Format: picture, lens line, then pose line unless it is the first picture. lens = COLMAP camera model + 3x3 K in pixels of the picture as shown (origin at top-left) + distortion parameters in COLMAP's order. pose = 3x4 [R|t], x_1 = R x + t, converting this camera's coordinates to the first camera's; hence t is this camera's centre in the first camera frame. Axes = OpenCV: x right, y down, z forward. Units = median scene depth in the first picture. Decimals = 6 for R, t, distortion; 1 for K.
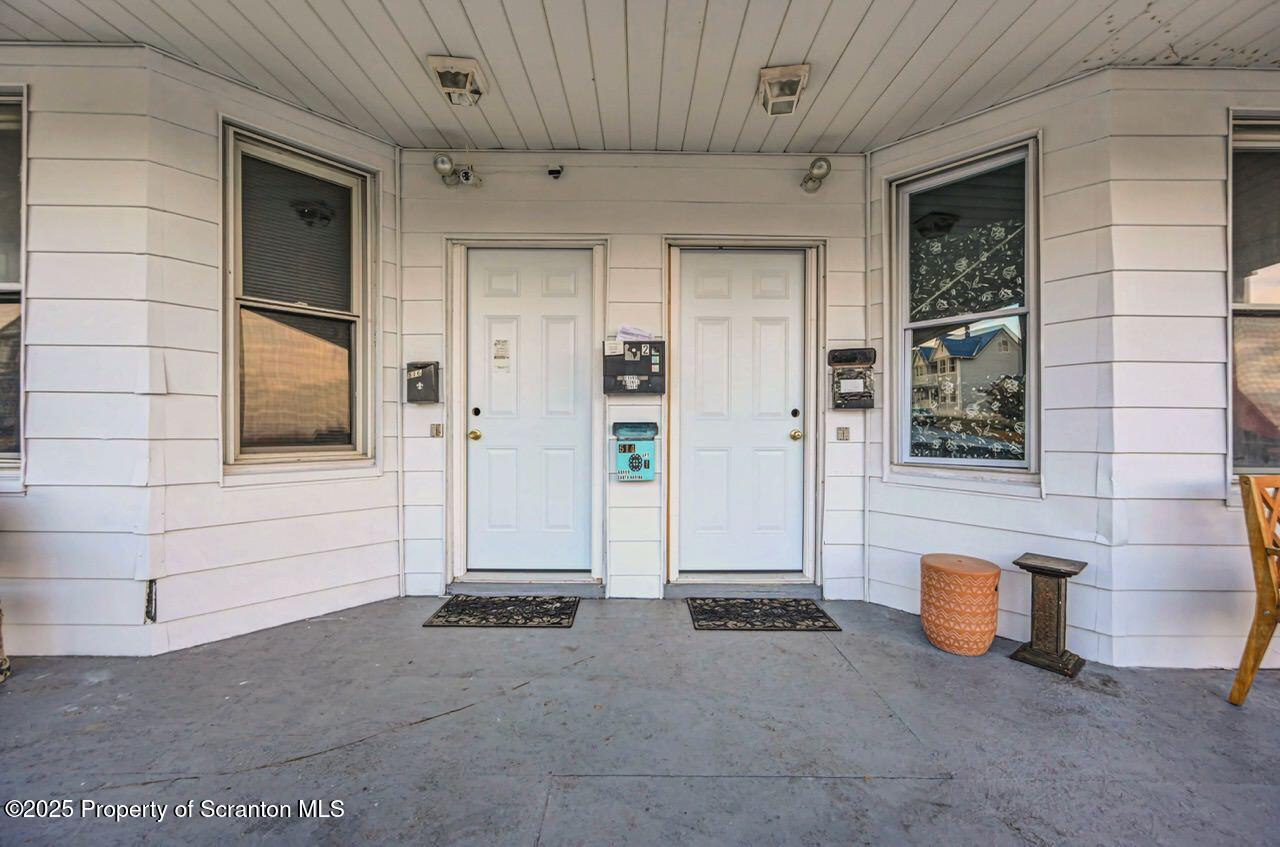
lens RADIAL K [[510.9, 0, 640.0], [0, 510.9, 423.5], [0, 0, 1]] dist [-0.002696, 0.000000]
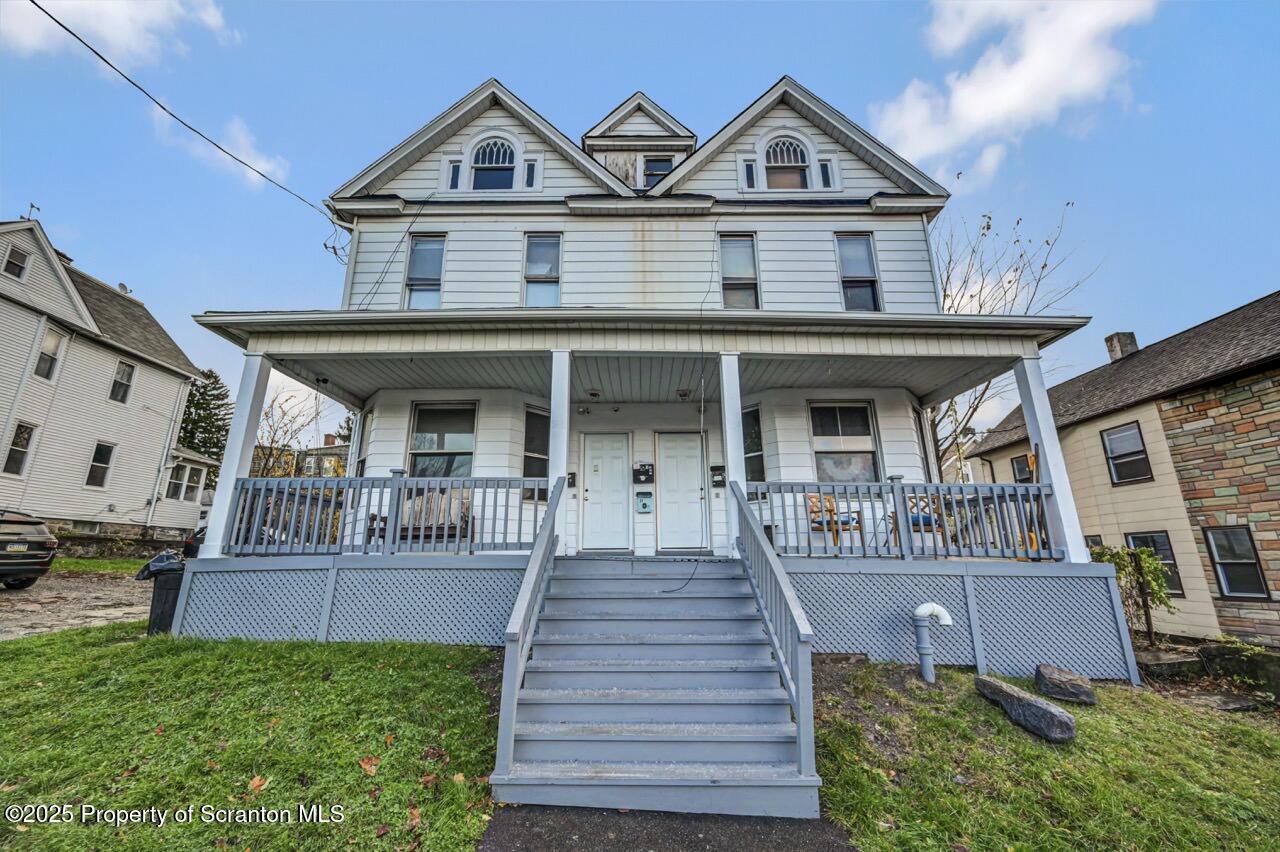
lens RADIAL K [[514.6, 0, 642.9], [0, 514.6, 430.1], [0, 0, 1]] dist [-0.000999, 0.000750]
pose [[0.999845, -0.017353, -0.002831, -0.001550], [0.015991, 0.964433, -0.263842, 0.418715], [0.007309, 0.263756, 0.964562, -1.858898]]
